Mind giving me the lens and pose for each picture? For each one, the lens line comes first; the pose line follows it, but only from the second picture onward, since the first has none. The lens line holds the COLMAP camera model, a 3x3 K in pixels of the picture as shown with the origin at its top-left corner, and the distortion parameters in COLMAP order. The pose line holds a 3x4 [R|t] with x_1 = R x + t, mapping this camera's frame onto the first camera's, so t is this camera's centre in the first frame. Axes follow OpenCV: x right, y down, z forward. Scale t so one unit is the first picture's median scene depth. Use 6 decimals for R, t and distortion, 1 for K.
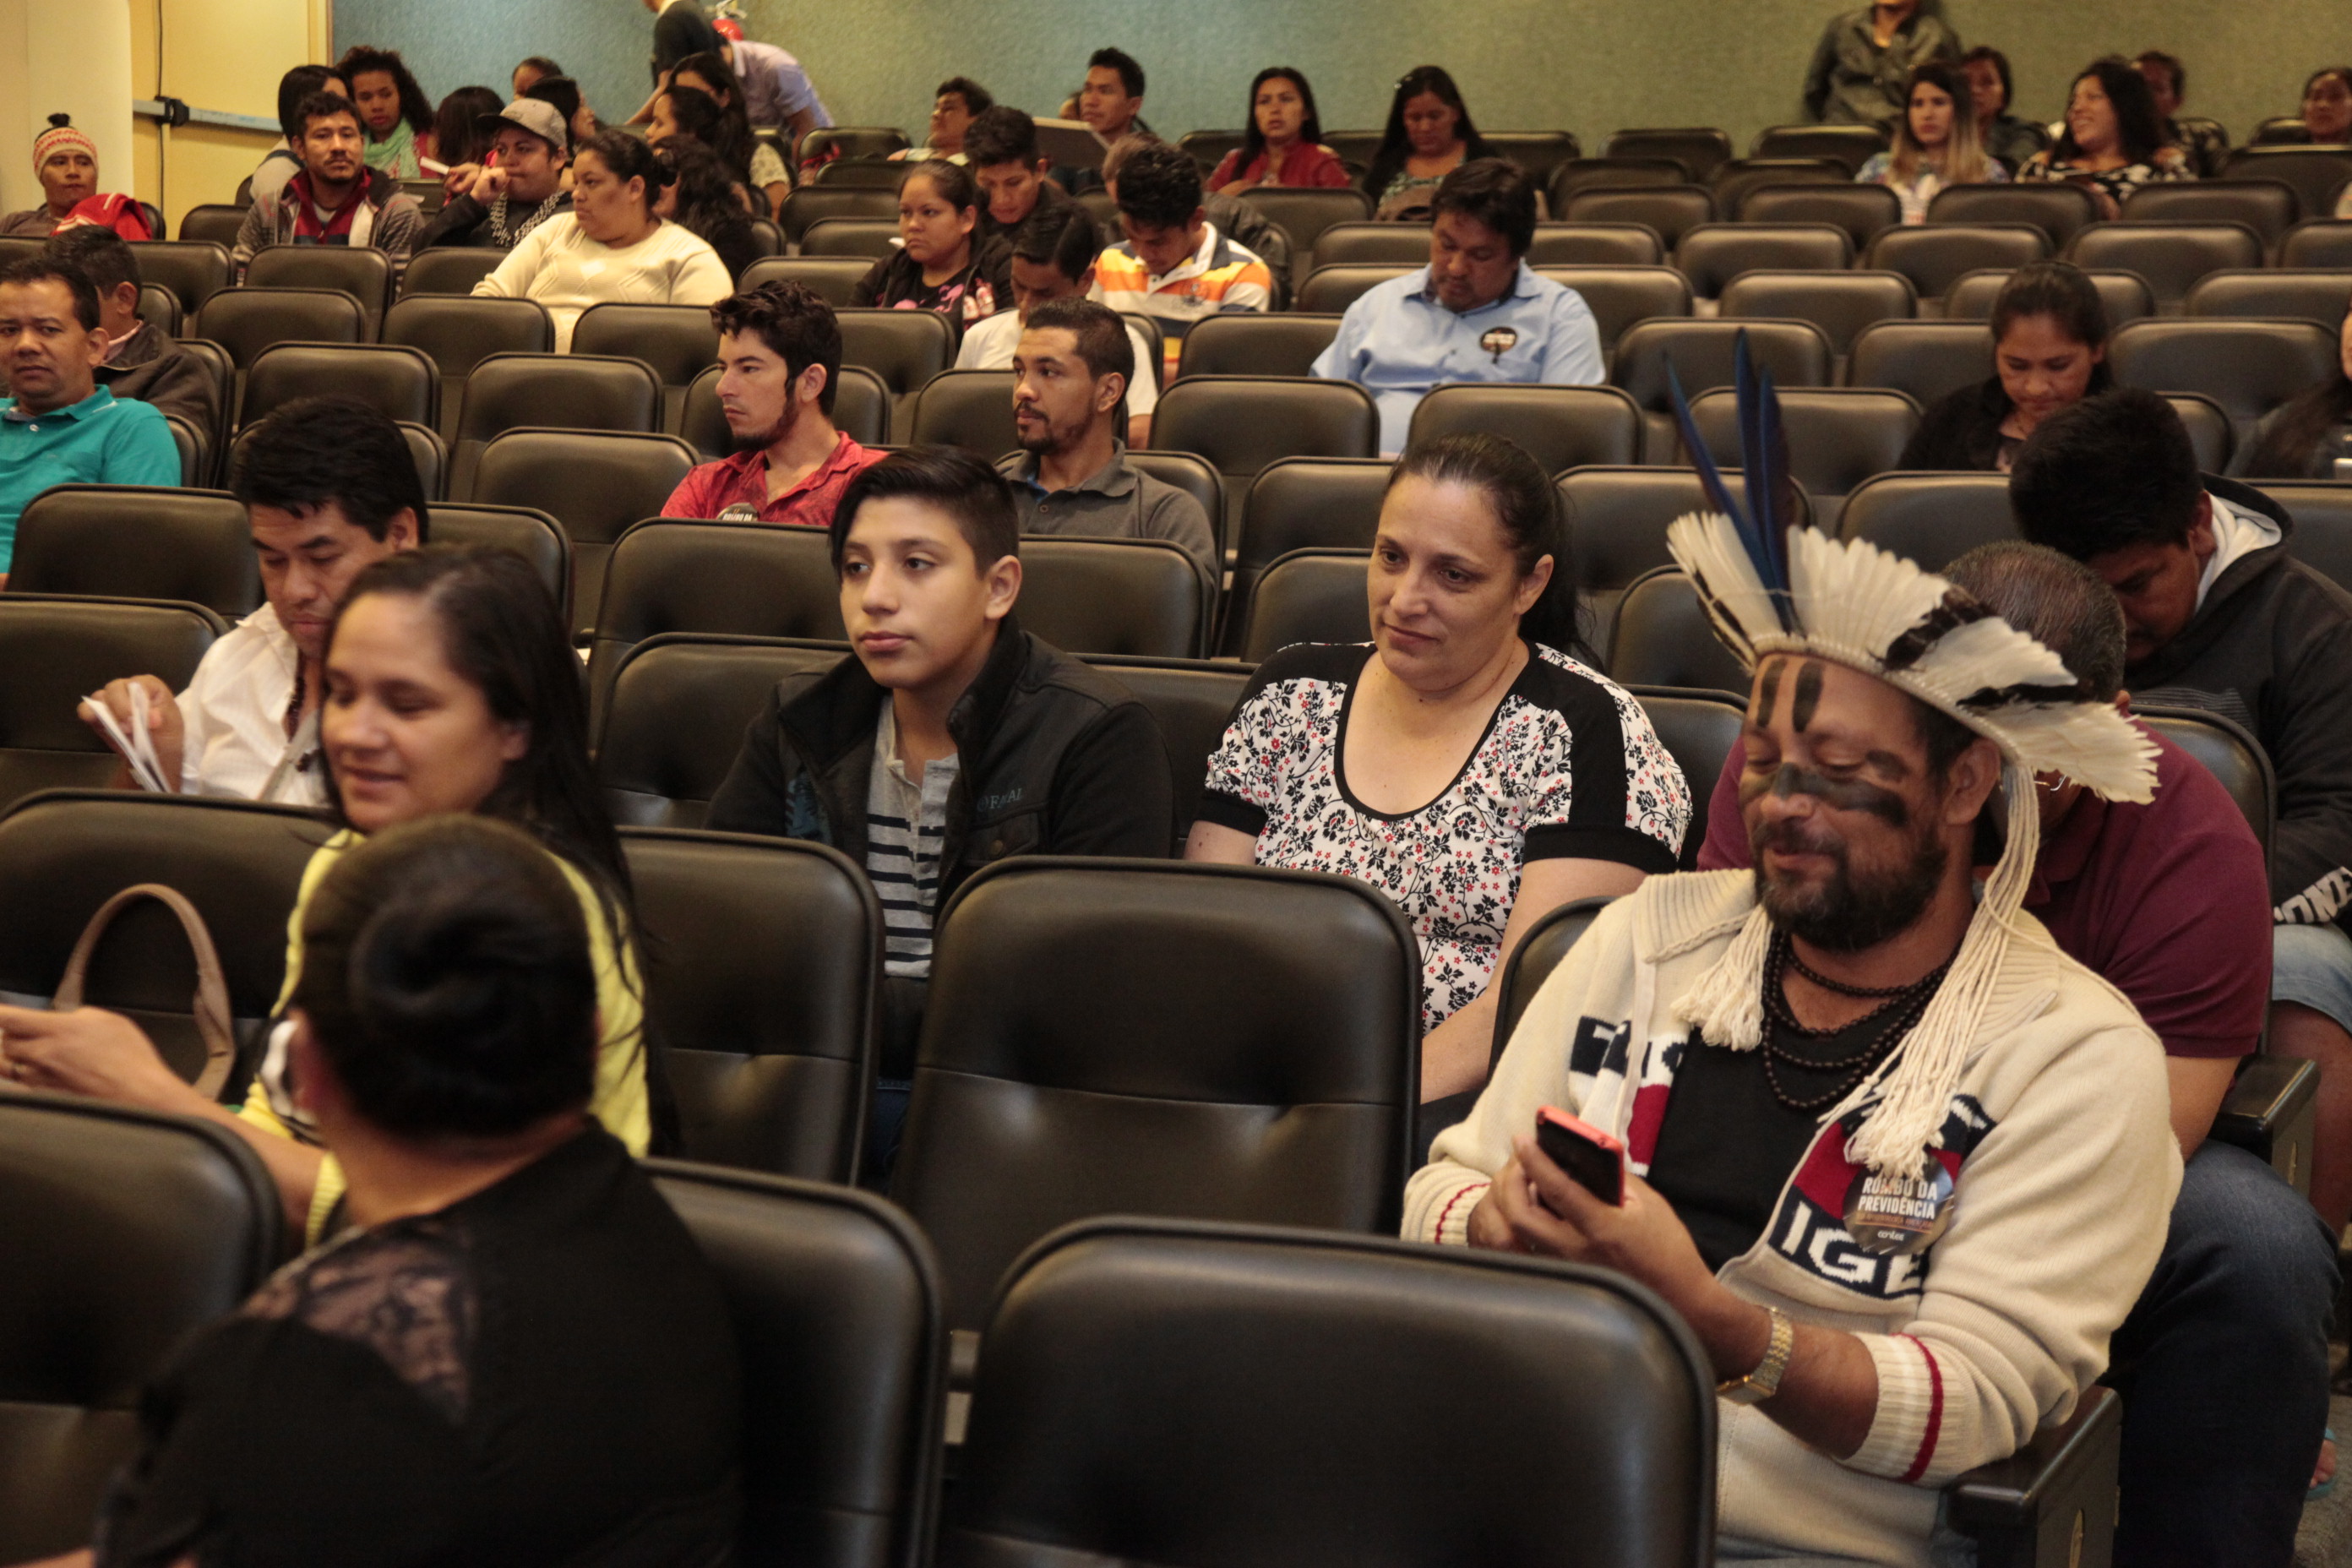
lens RADIAL K [[3827.5, 0, 1165.9], [0, 3827.5, 800.9], [0, 0, 1]] dist [0.187417, 0.000000]
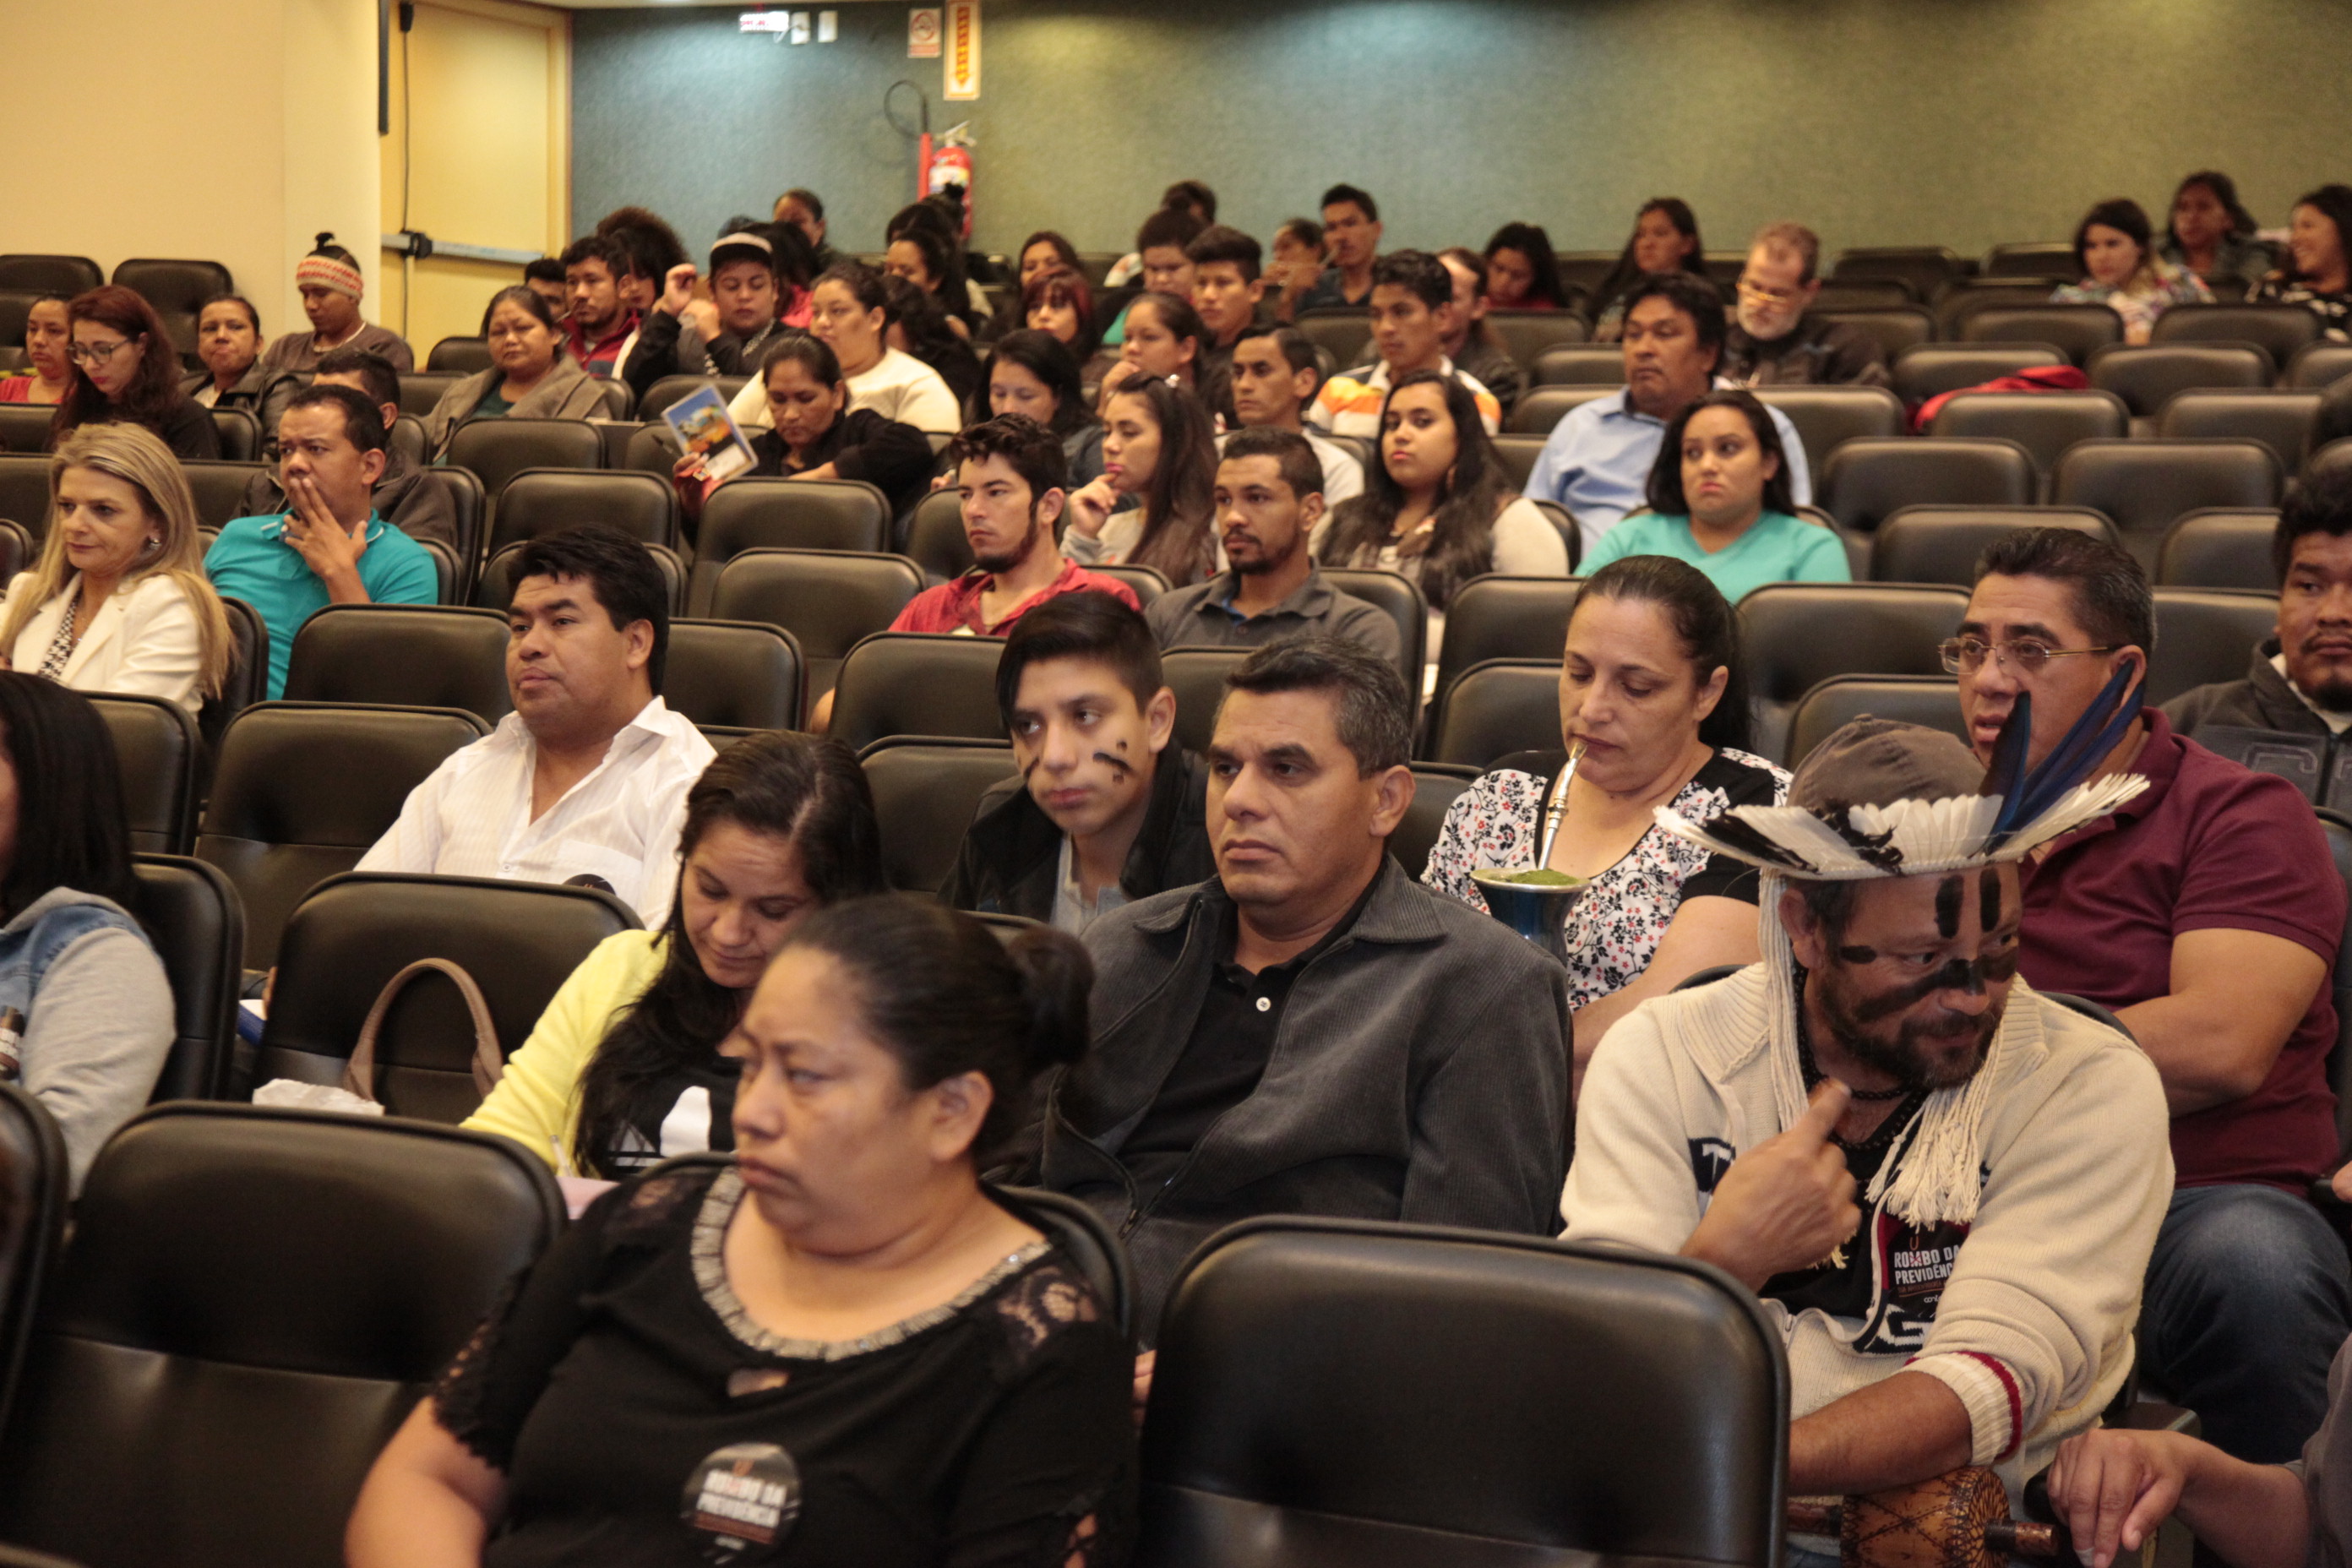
lens RADIAL K [[4167.6, 0, 1176.8], [0, 4167.6, 770.4], [0, 0, 1]] dist [0.242718, 0.000000]
pose [[0.998234, 0.001723, -0.059383, 0.013449], [-0.004365, 0.999004, -0.044400, 0.012431], [0.059247, 0.044581, 0.997247, -0.116213]]
